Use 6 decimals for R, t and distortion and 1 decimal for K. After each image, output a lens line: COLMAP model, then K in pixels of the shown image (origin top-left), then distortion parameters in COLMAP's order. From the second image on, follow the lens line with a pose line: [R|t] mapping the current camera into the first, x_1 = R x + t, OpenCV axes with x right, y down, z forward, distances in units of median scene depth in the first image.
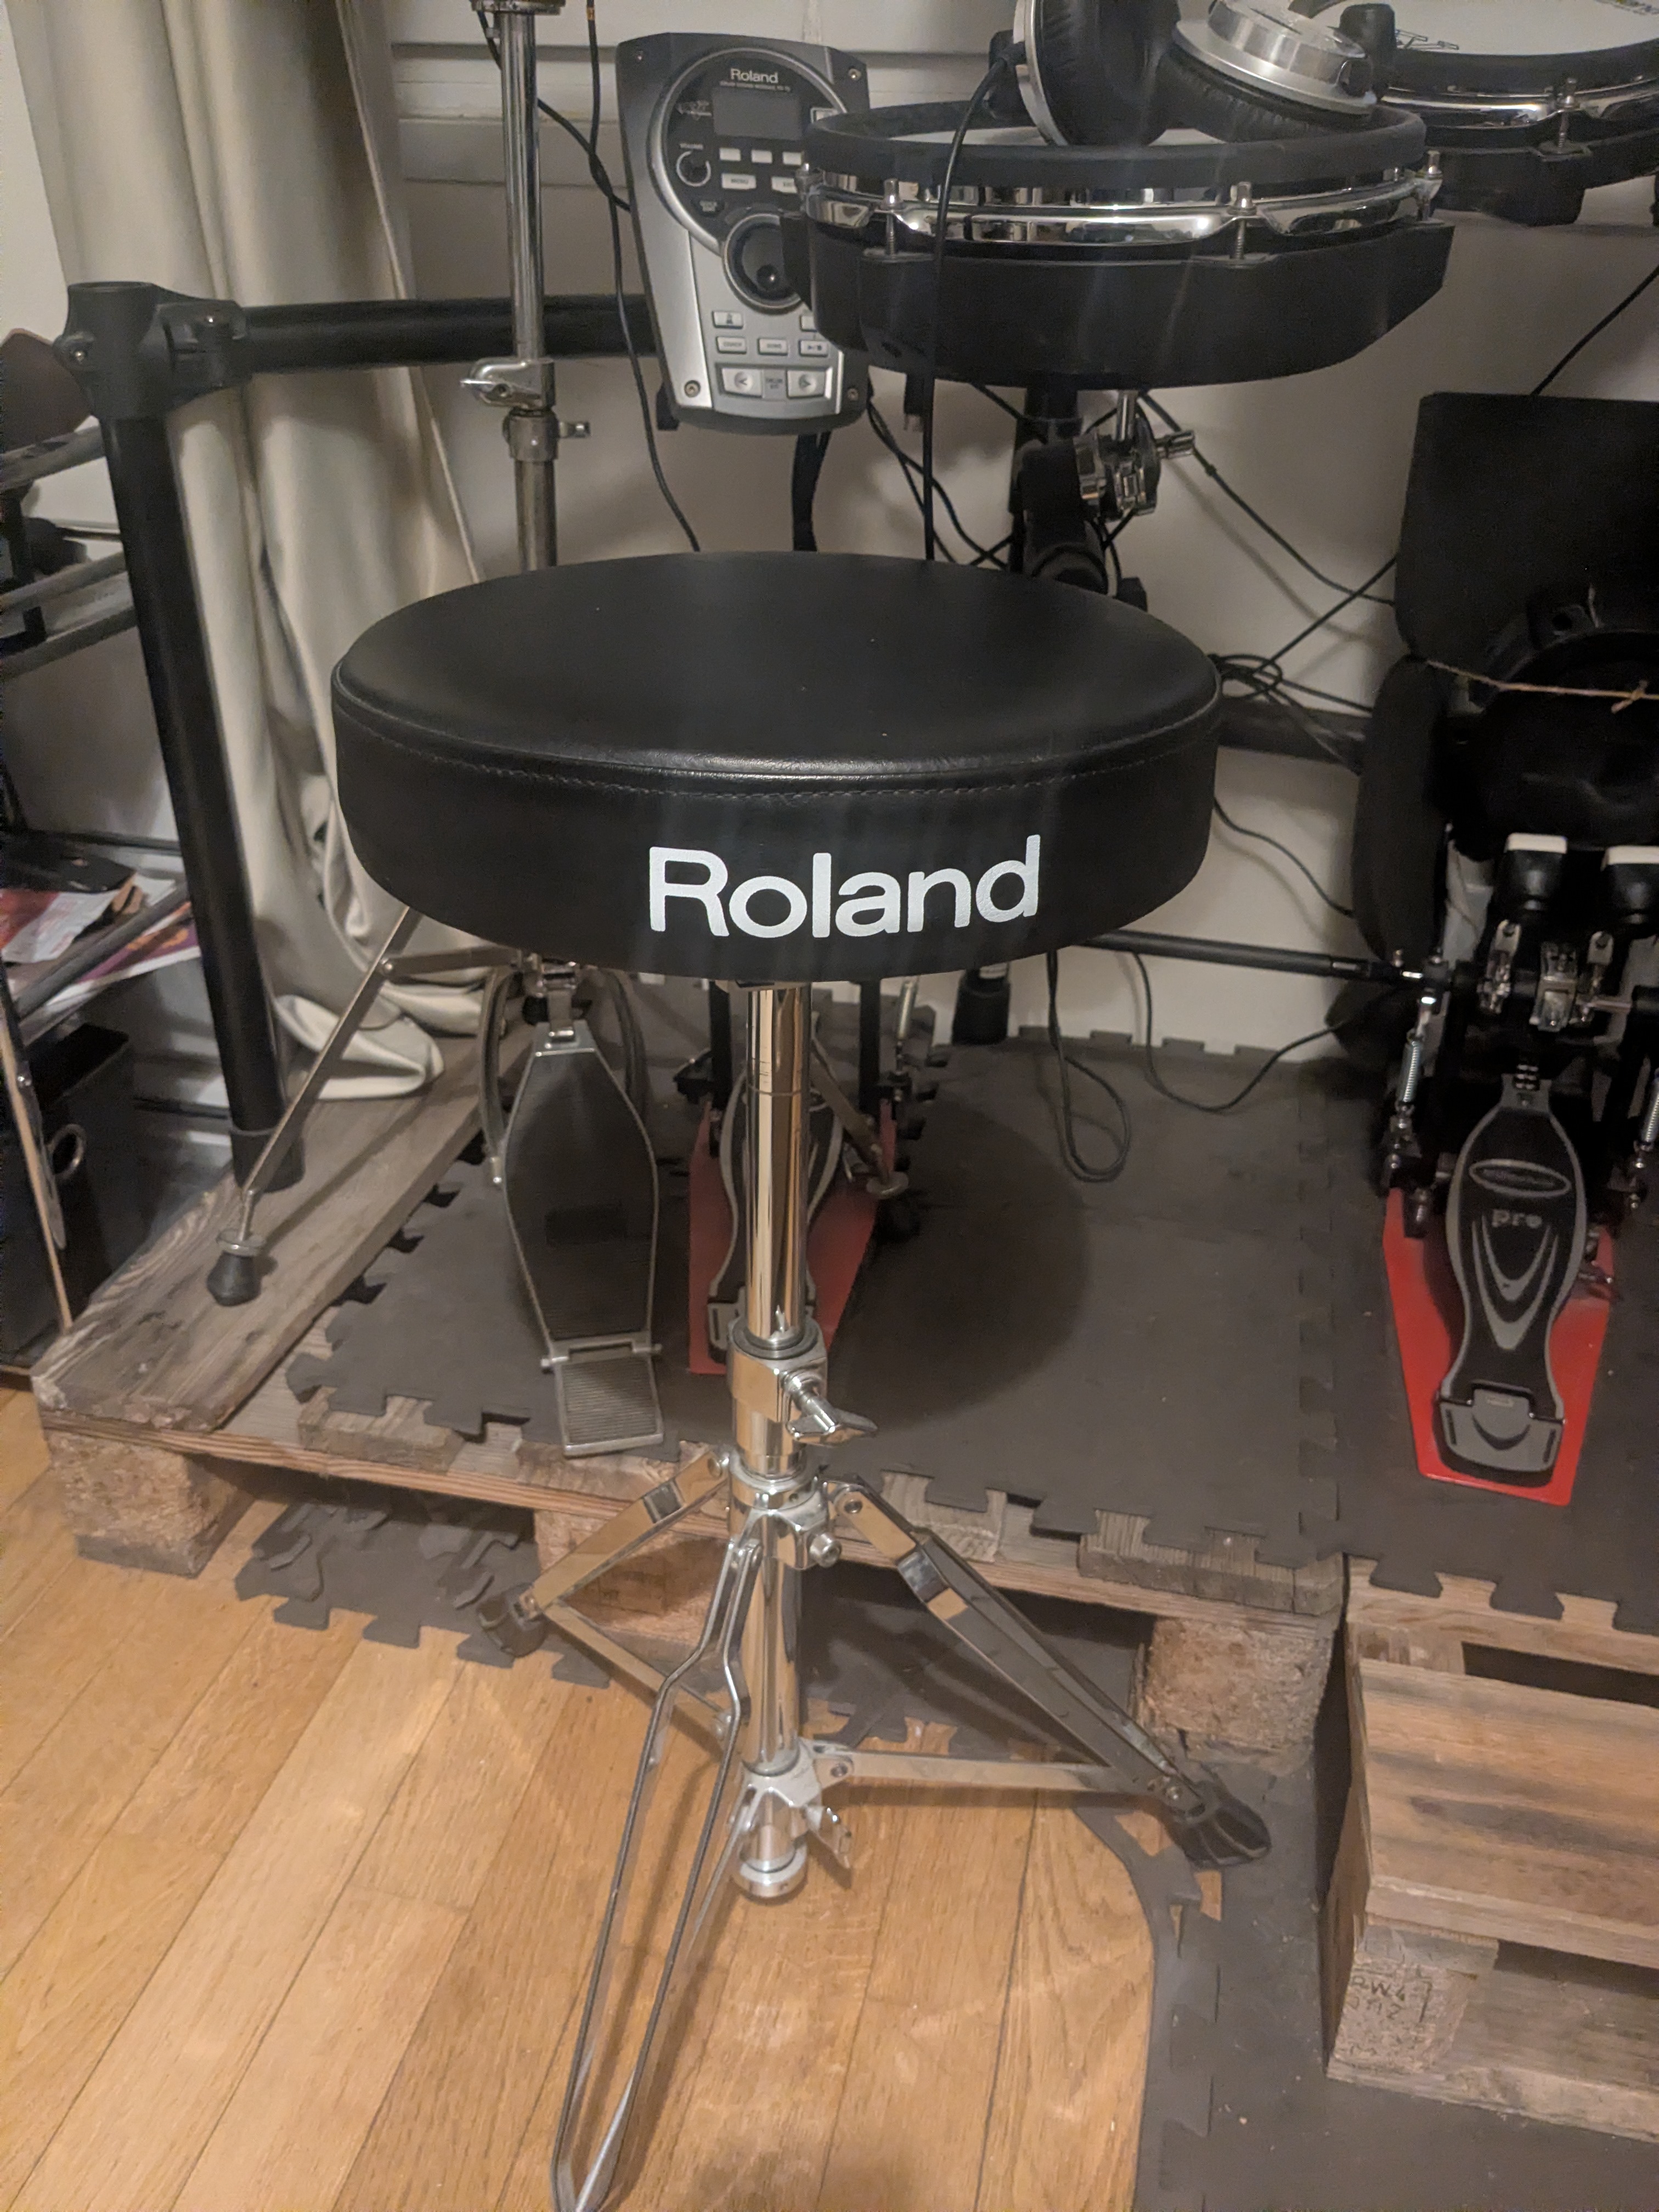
lens RADIAL K [[1808.5, 0, 811.0], [0, 1808.5, 1105.5], [0, 0, 1]] dist [0.054512, -0.116422]
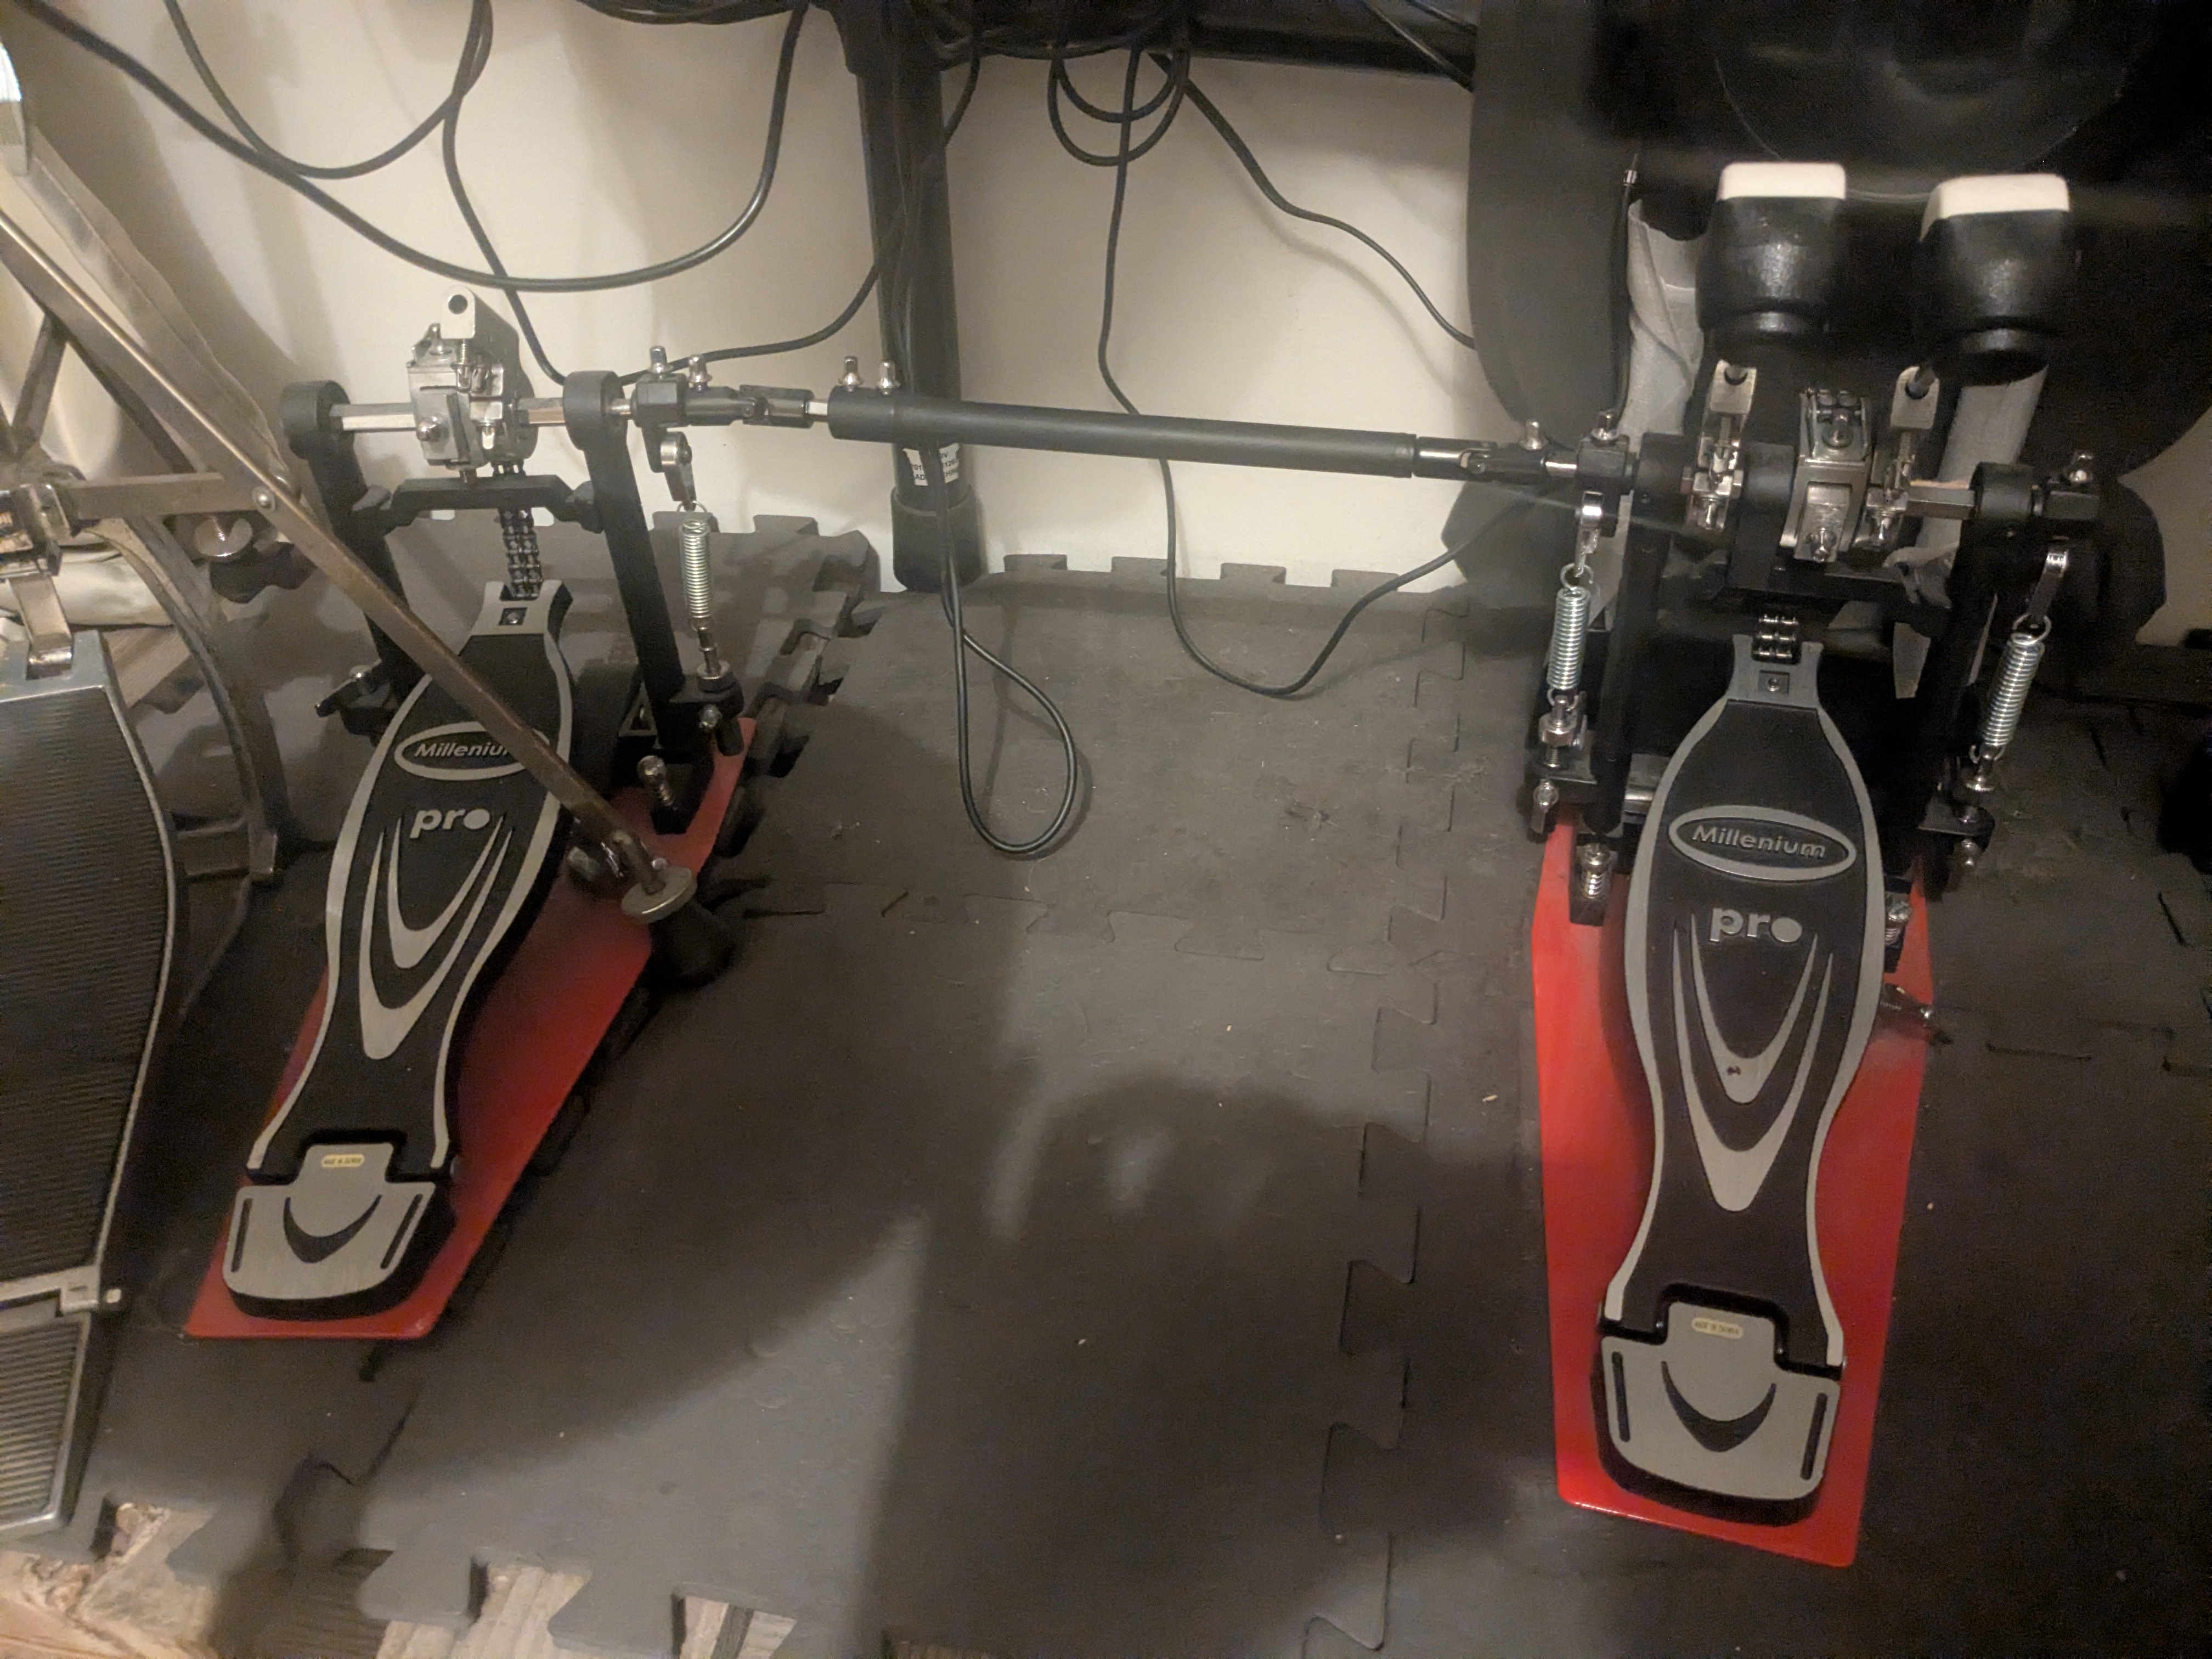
lens RADIAL K [[1808.5, 0, 1120.7], [0, 1808.5, 833.7], [0, 0, 1]] dist [0.054512, -0.116422]
pose [[0.998036, -0.062167, 0.007717, 0.194659], [0.060309, 0.986834, 0.150075, -0.054283], [-0.016945, -0.149315, 0.988645, 0.467475]]
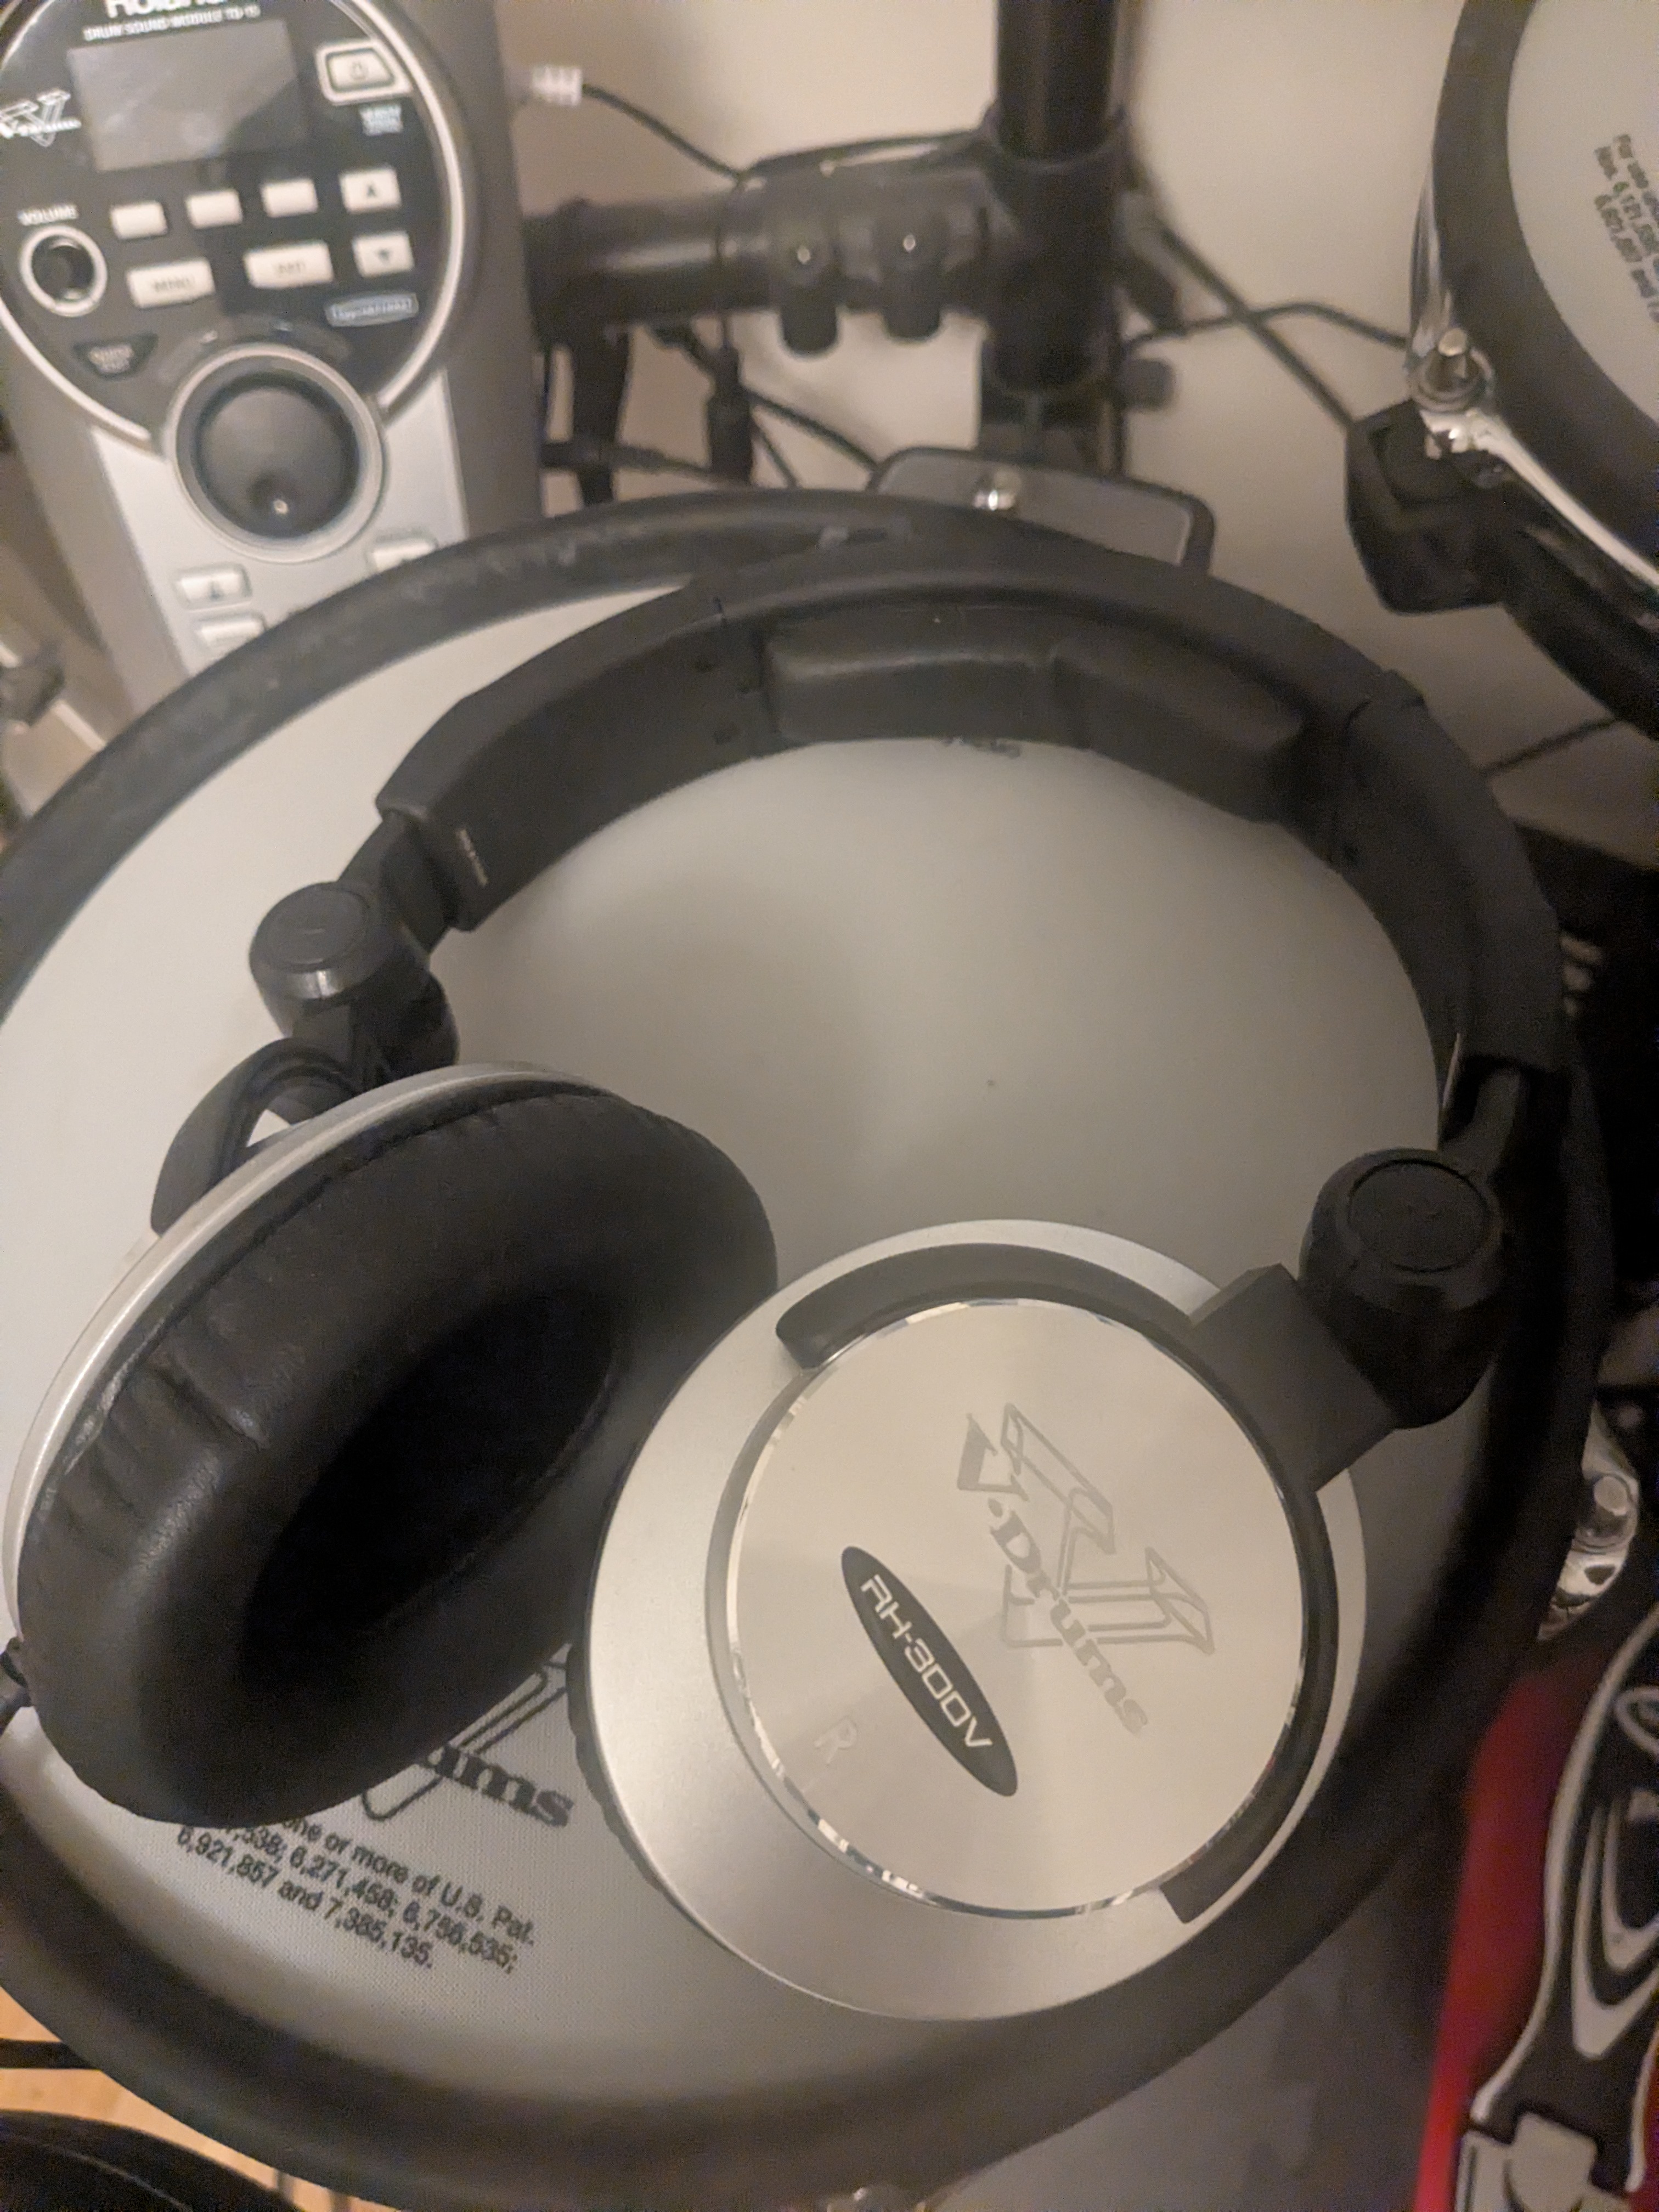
lens RADIAL K [[1808.5, 0, 811.0], [0, 1808.5, 1105.5], [0, 0, 1]] dist [0.054512, -0.116422]
pose [[0.985727, 0.044958, -0.162237, 0.171822], [0.039887, 0.873876, 0.484510, -0.481943], [0.163557, -0.484066, 0.859610, 0.492502]]
